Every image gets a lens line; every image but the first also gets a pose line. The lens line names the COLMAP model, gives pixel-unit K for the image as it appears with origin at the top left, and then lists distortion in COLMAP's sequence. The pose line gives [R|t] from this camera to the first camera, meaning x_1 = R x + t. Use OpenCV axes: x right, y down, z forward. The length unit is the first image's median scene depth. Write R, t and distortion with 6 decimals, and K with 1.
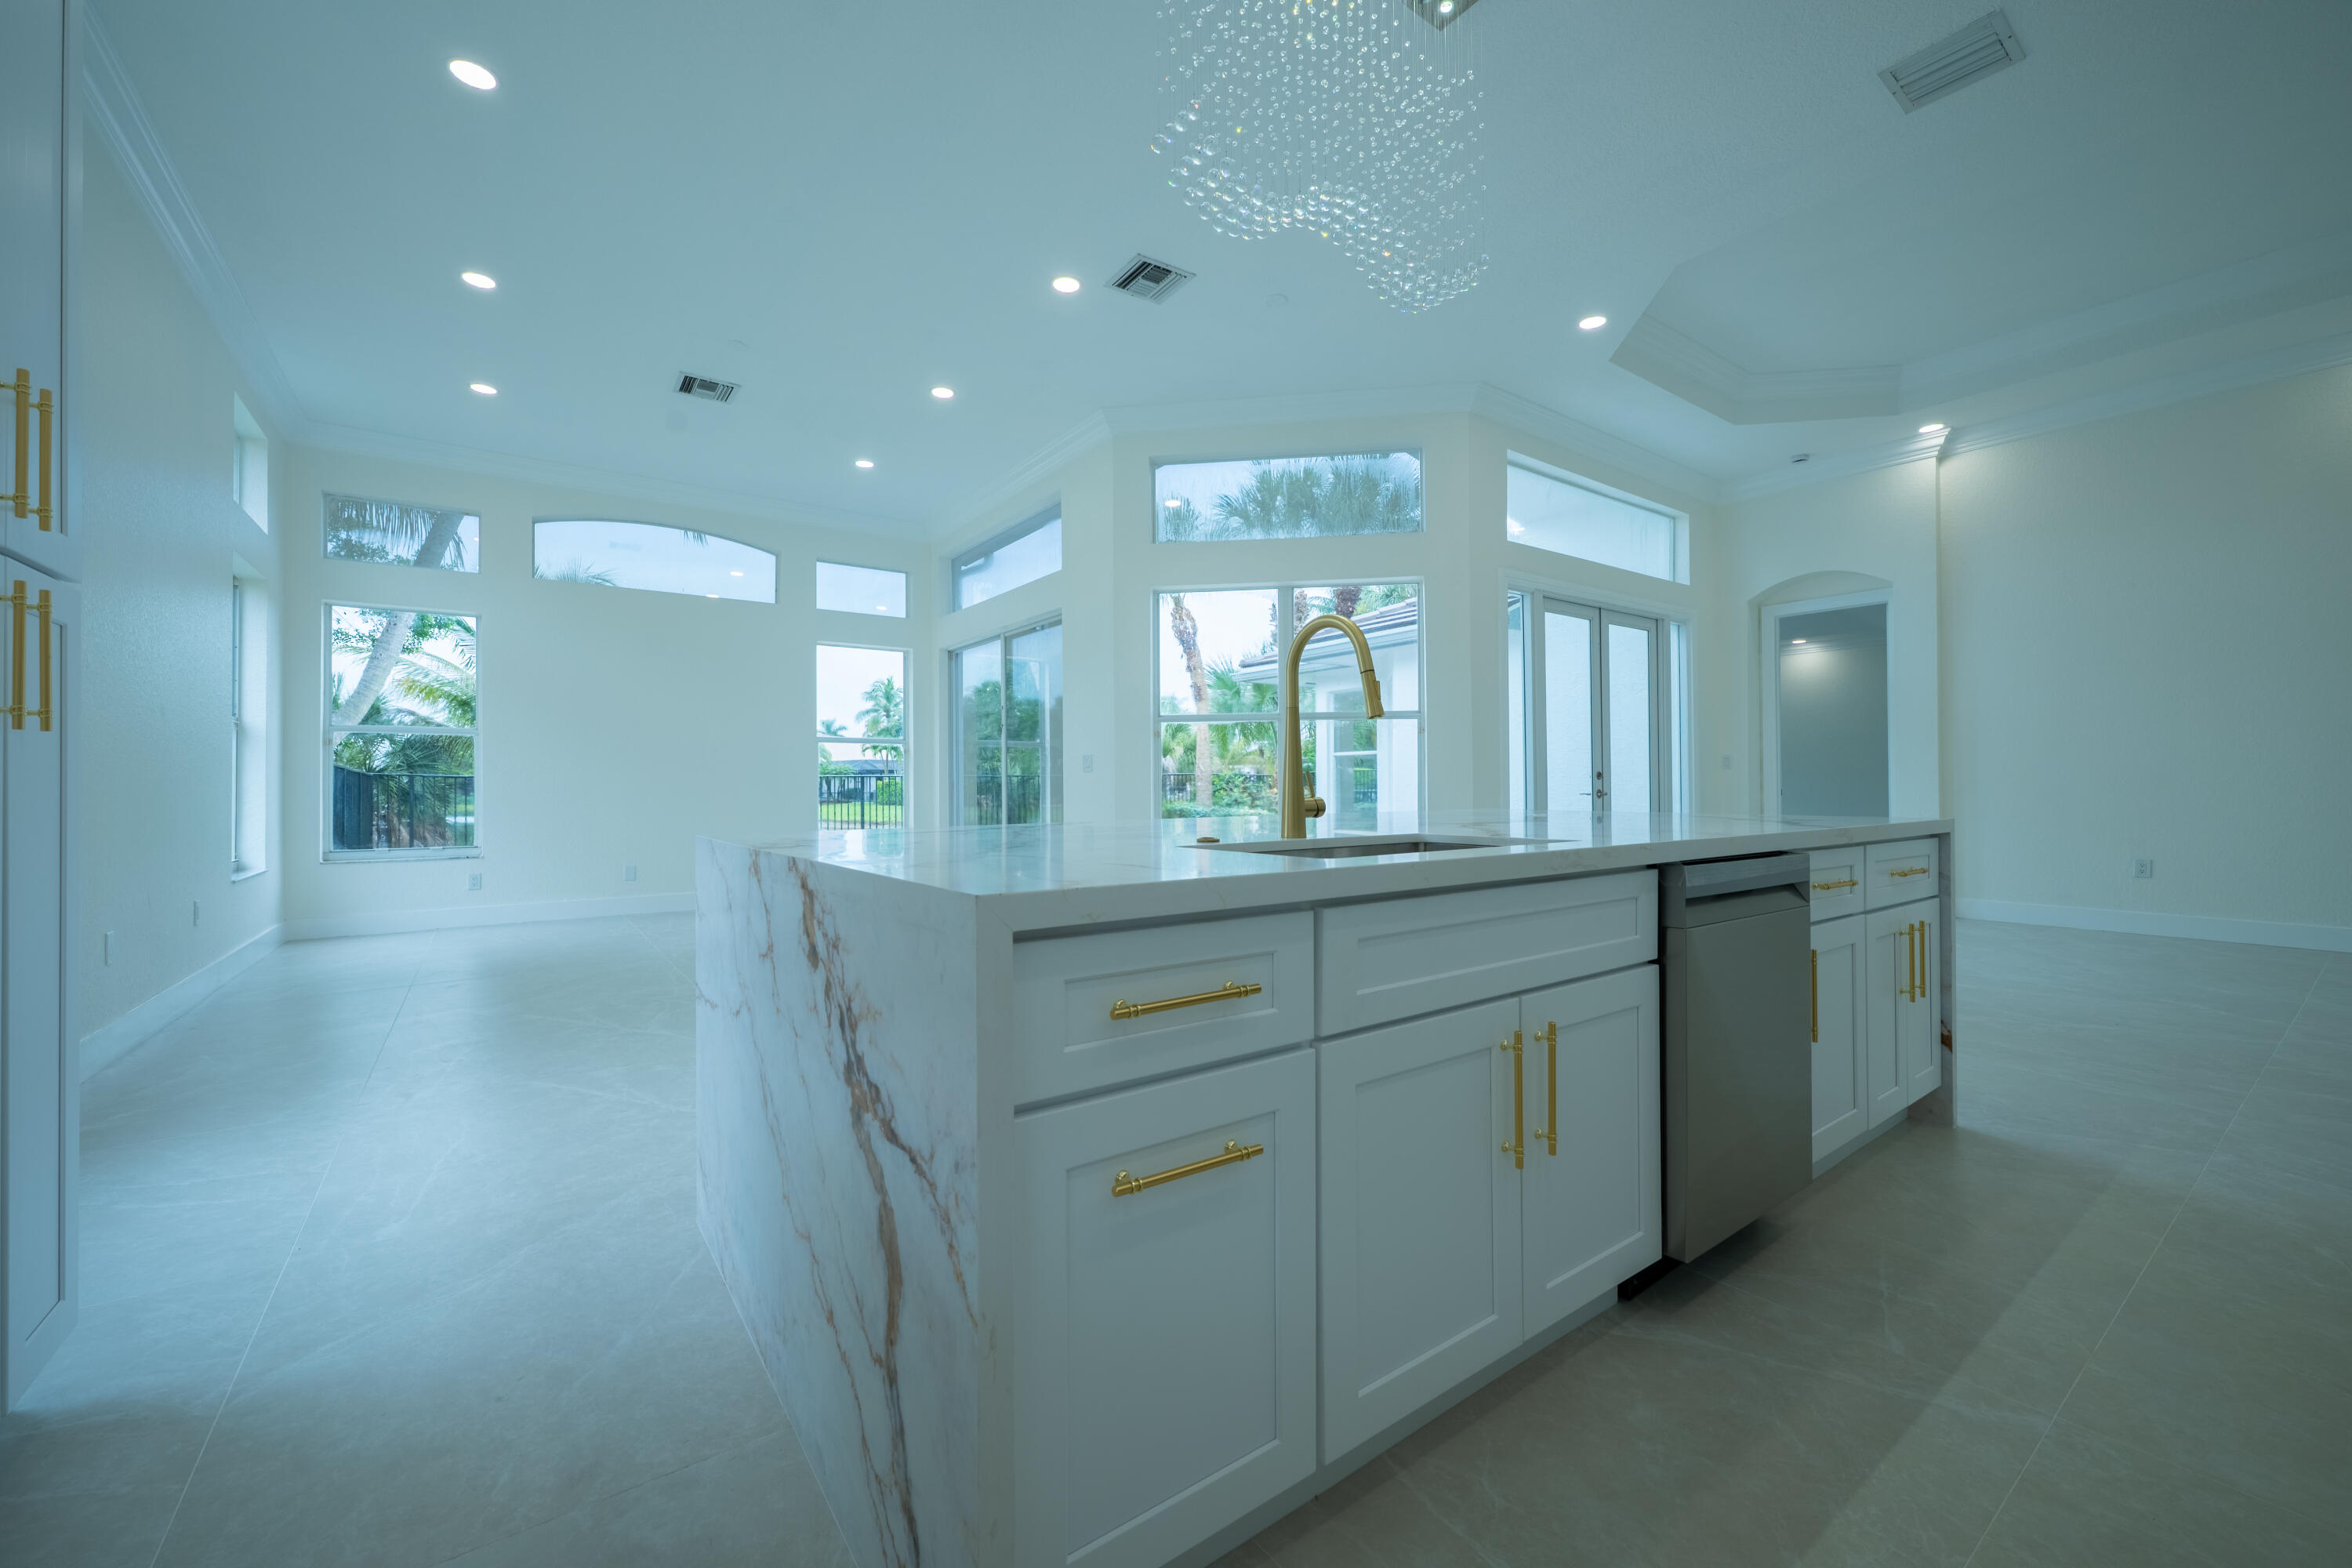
lens RADIAL K [[925.9, 0, 1174.2], [0, 925.9, 778.8], [0, 0, 1]] dist [-0.001873, 0.000527]
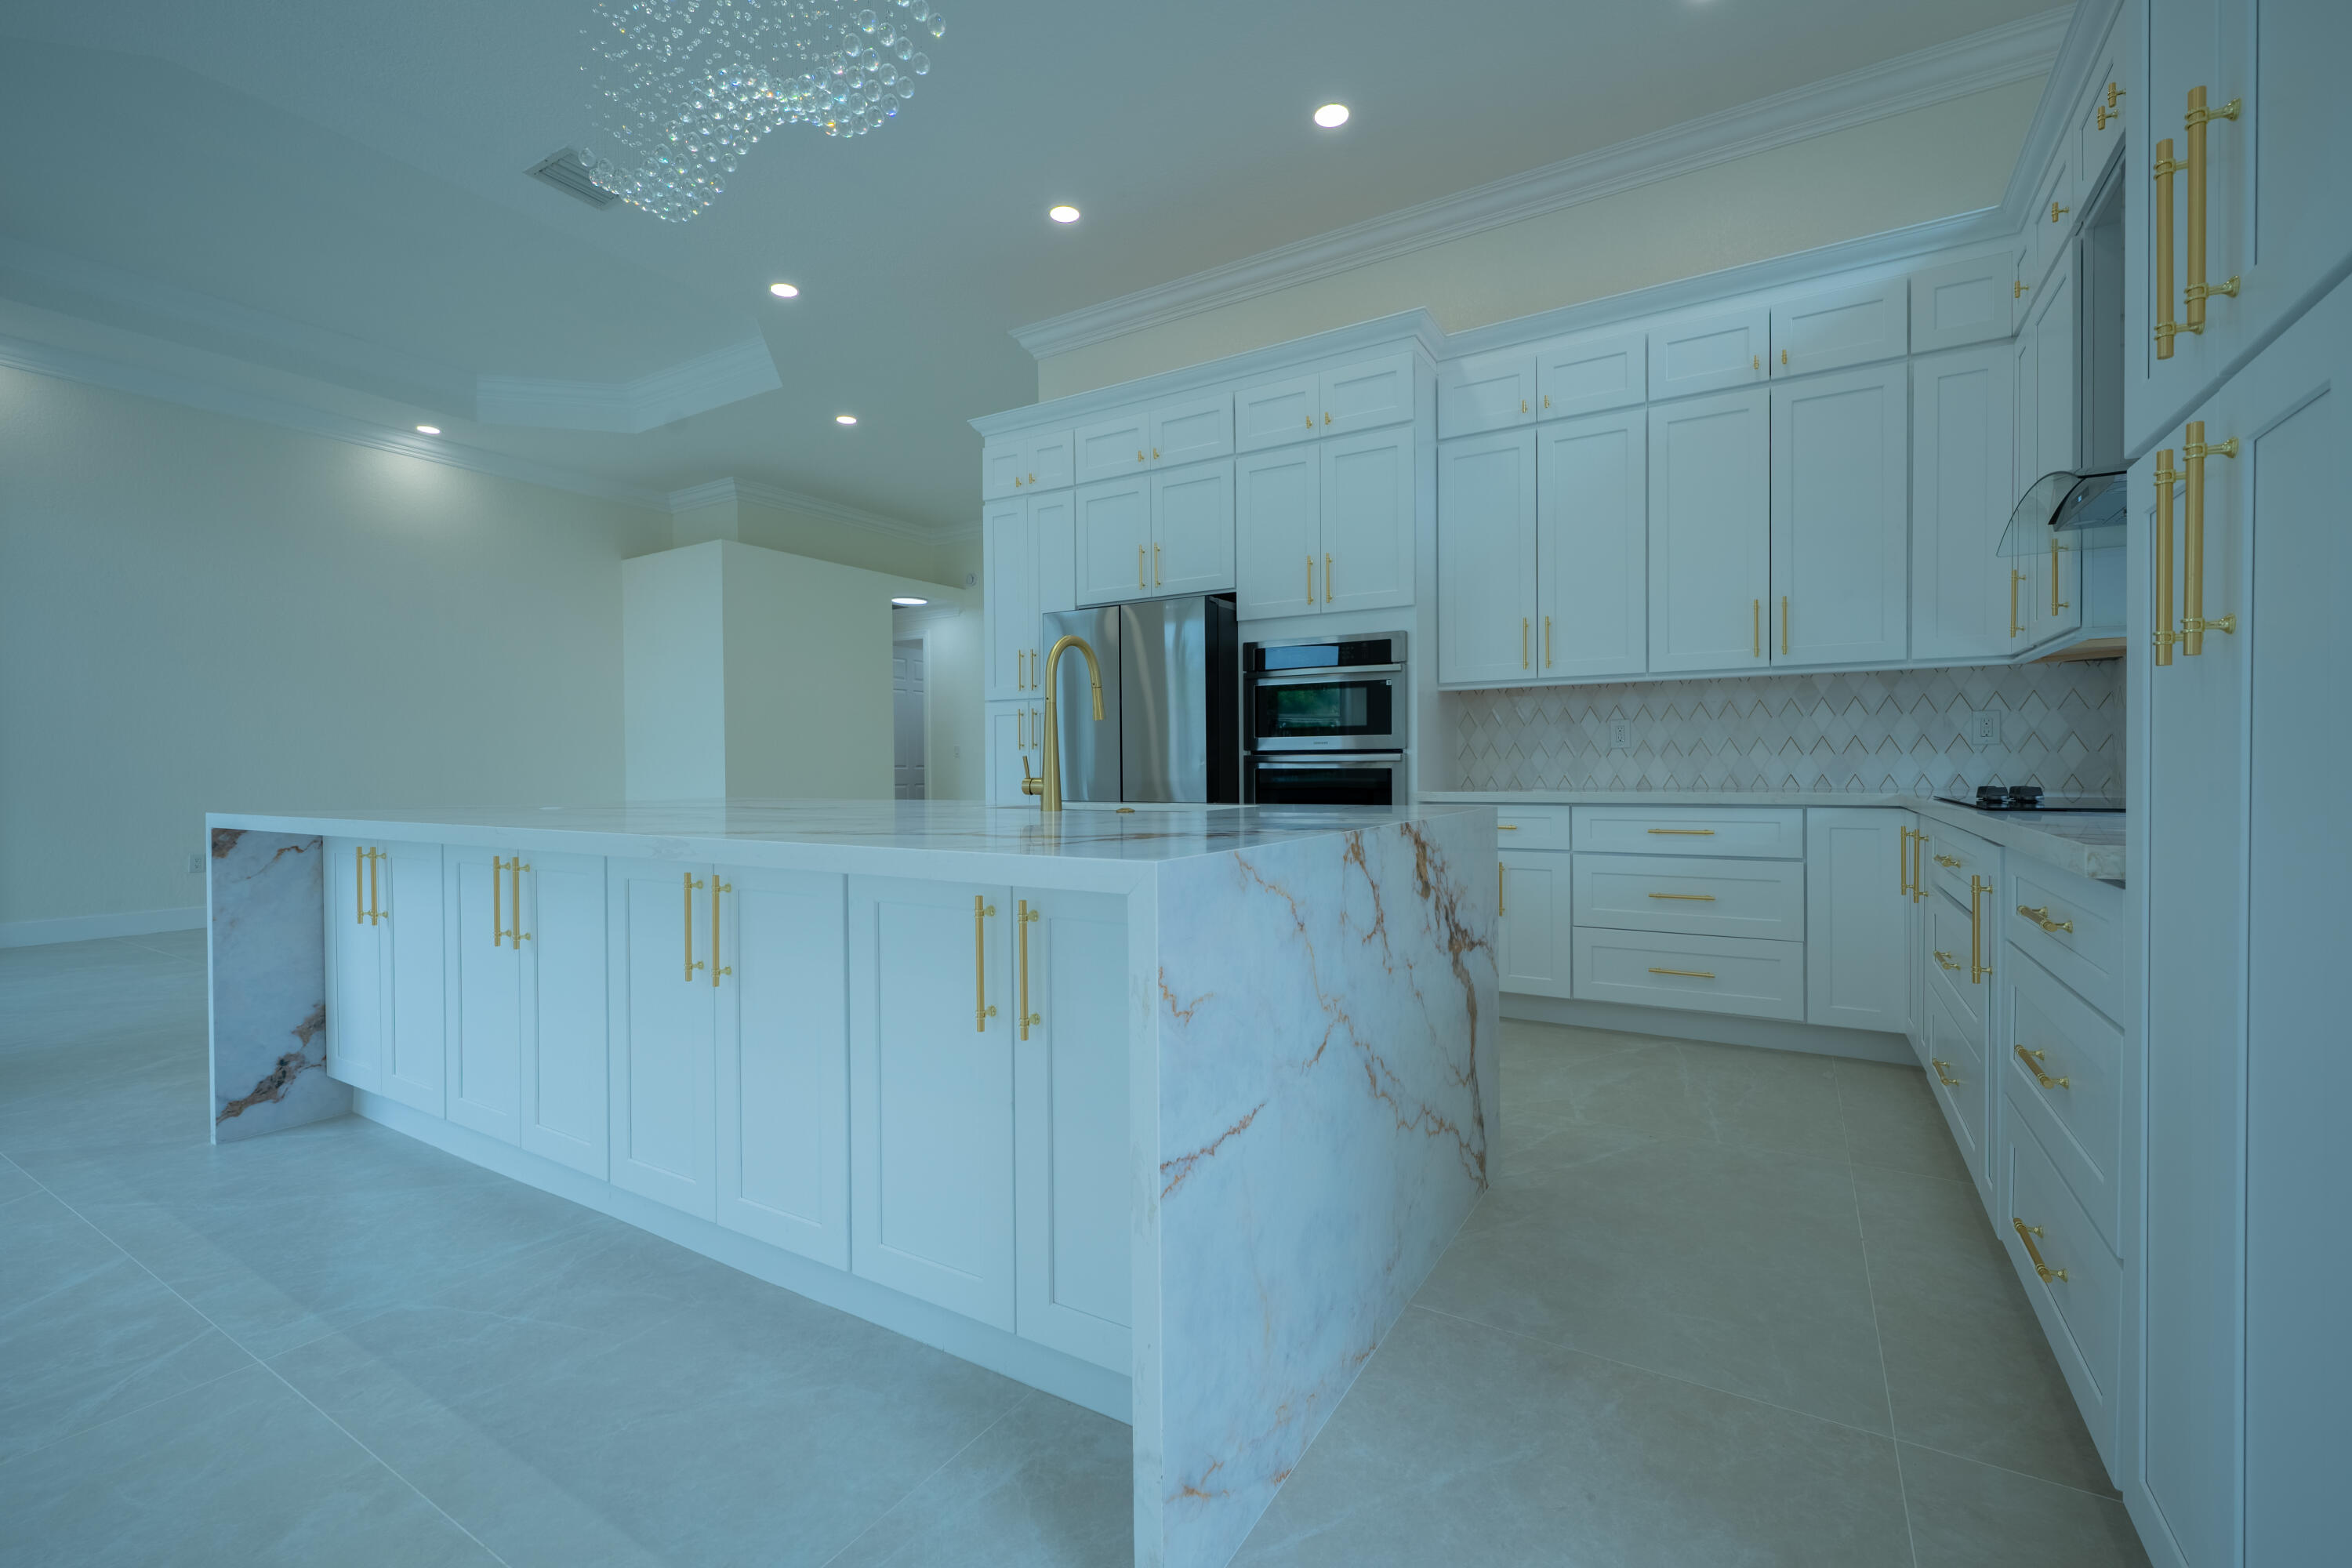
lens RADIAL K [[1003.5, 0, 1173.3], [0, 1003.5, 780.2], [0, 0, 1]] dist [-0.001328, -0.000028]
pose [[-0.380435, -0.002127, 0.924805, -0.281513], [0.003283, 0.999988, 0.003651, 0.004887], [-0.924802, 0.004425, -0.380424, 0.334648]]
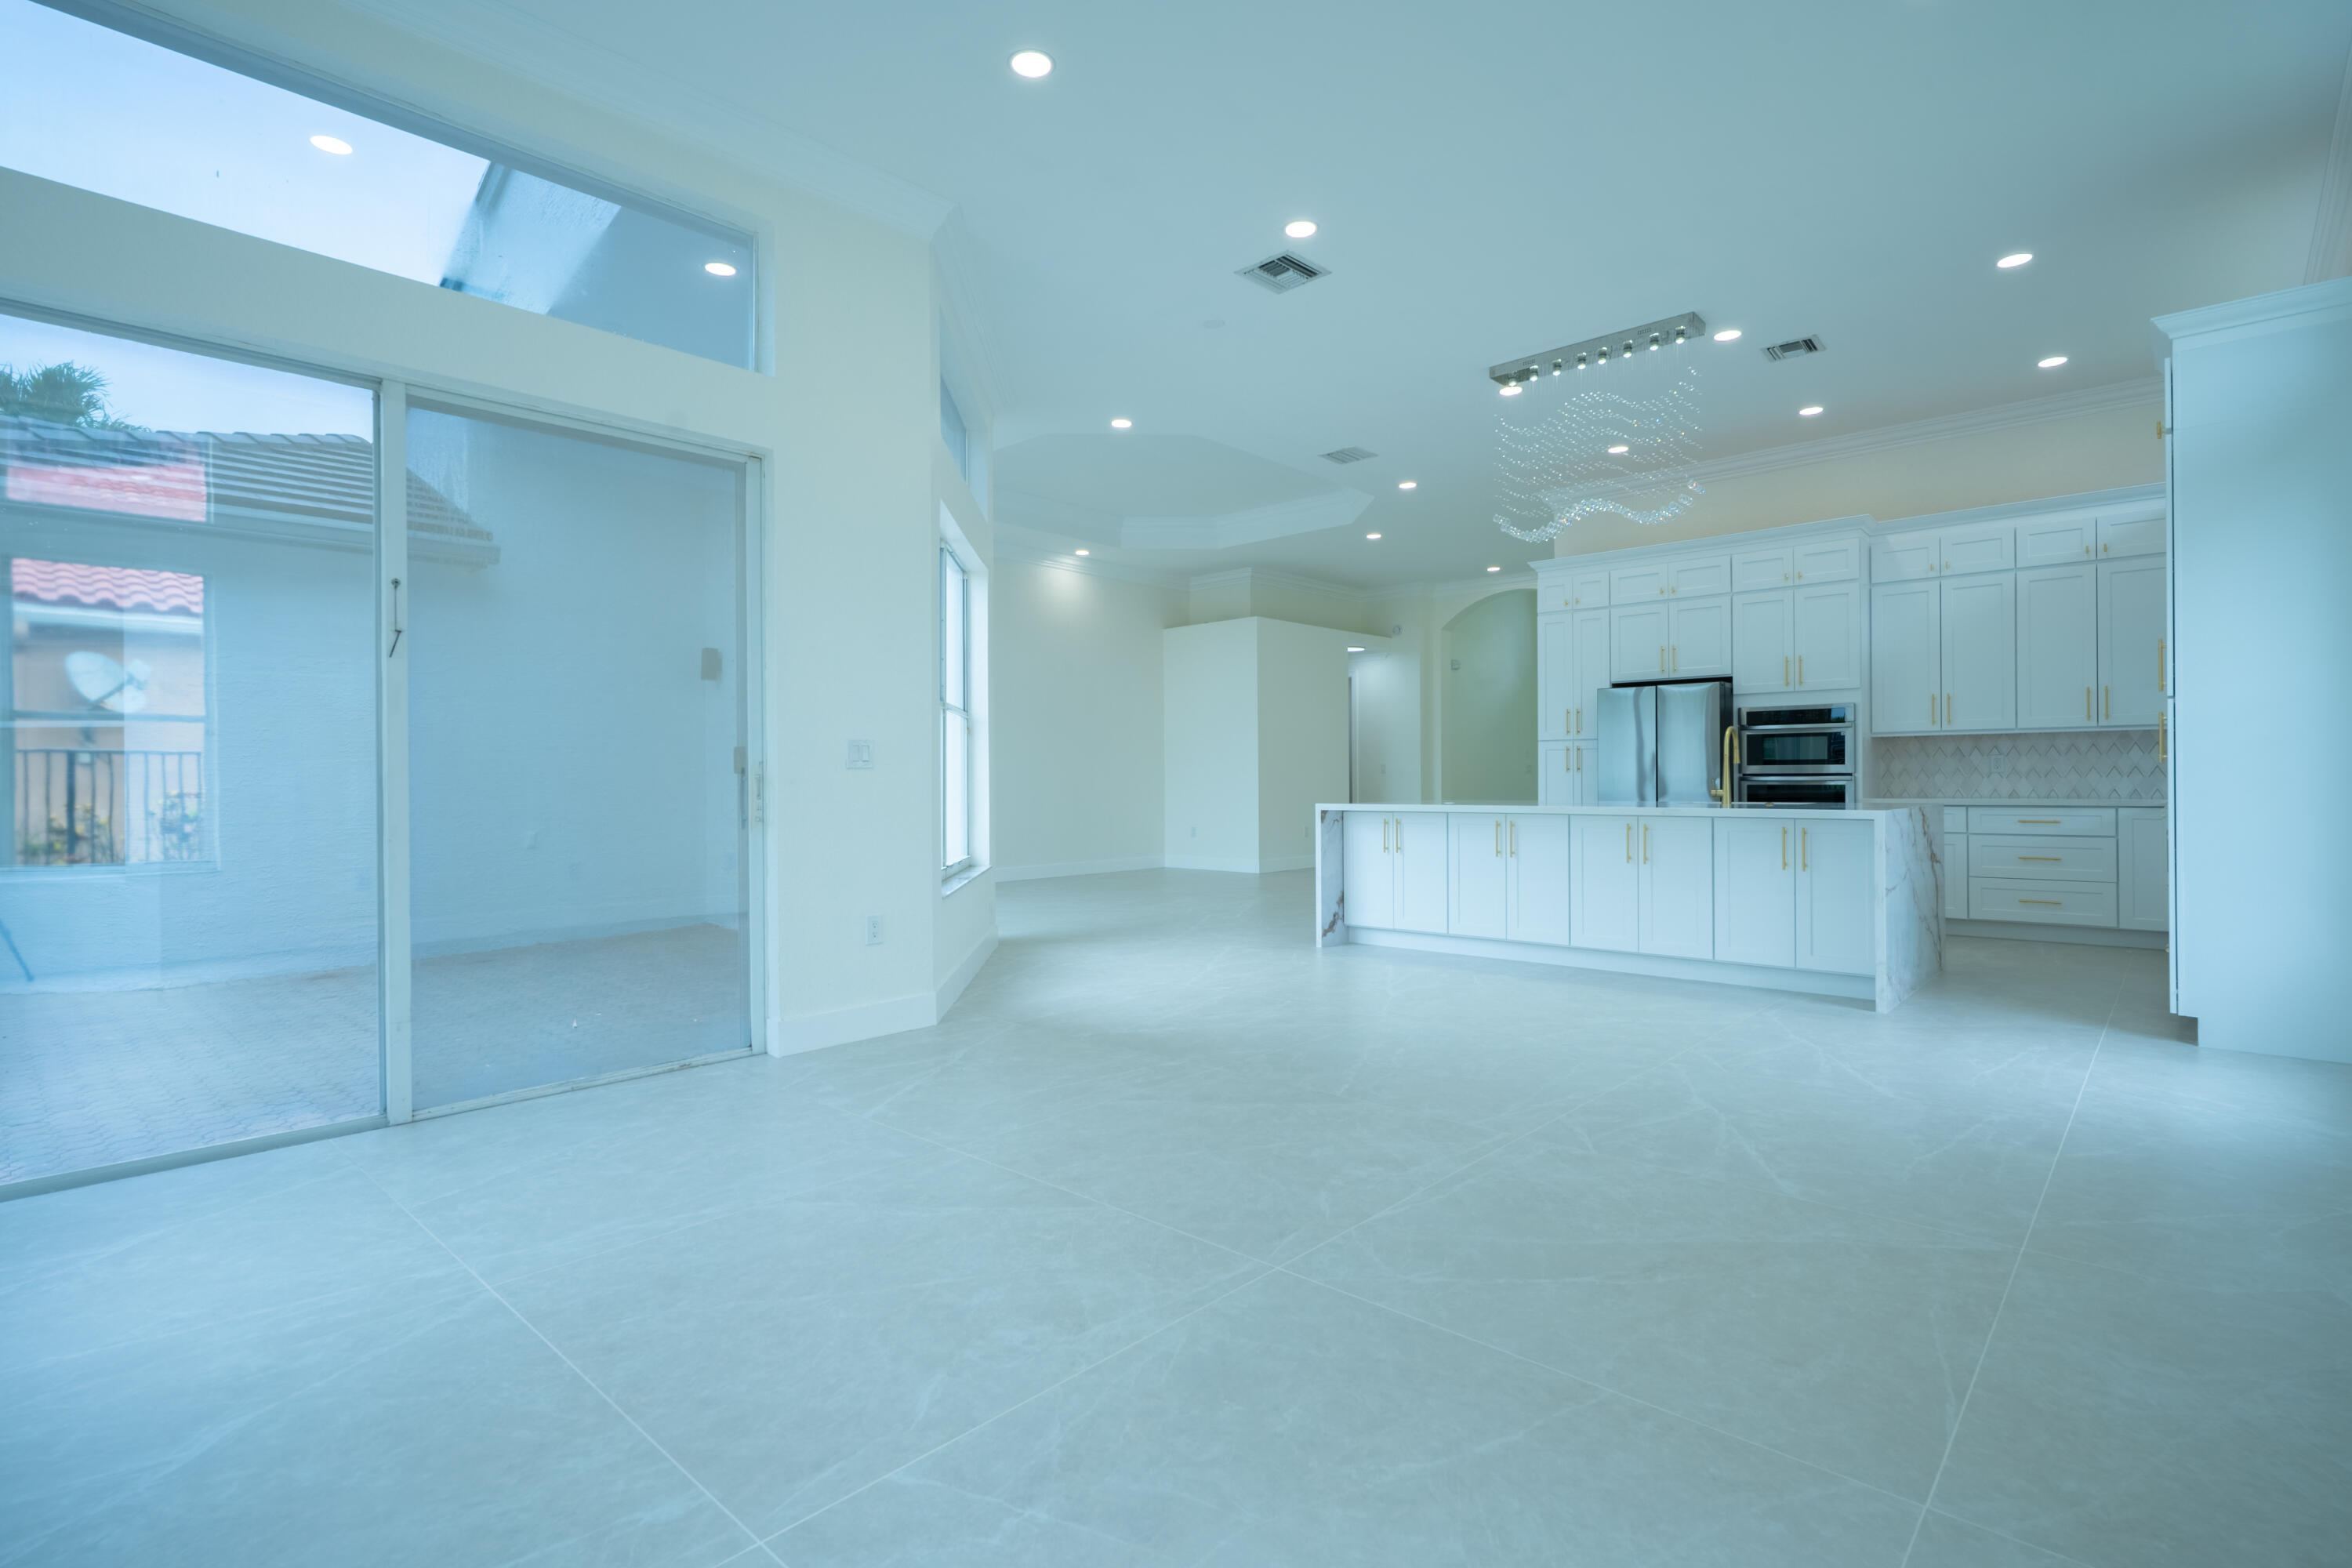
lens RADIAL K [[1124.3, 0, 1171.0], [0, 1124.3, 779.6], [0, 0, 1]] dist [-0.000856, 0.000092]
pose [[-0.193284, 0.008353, 0.981107, -0.700157], [0.000161, 0.999964, -0.008481, 0.004842], [-0.981143, -0.001482, -0.193279, 0.808050]]
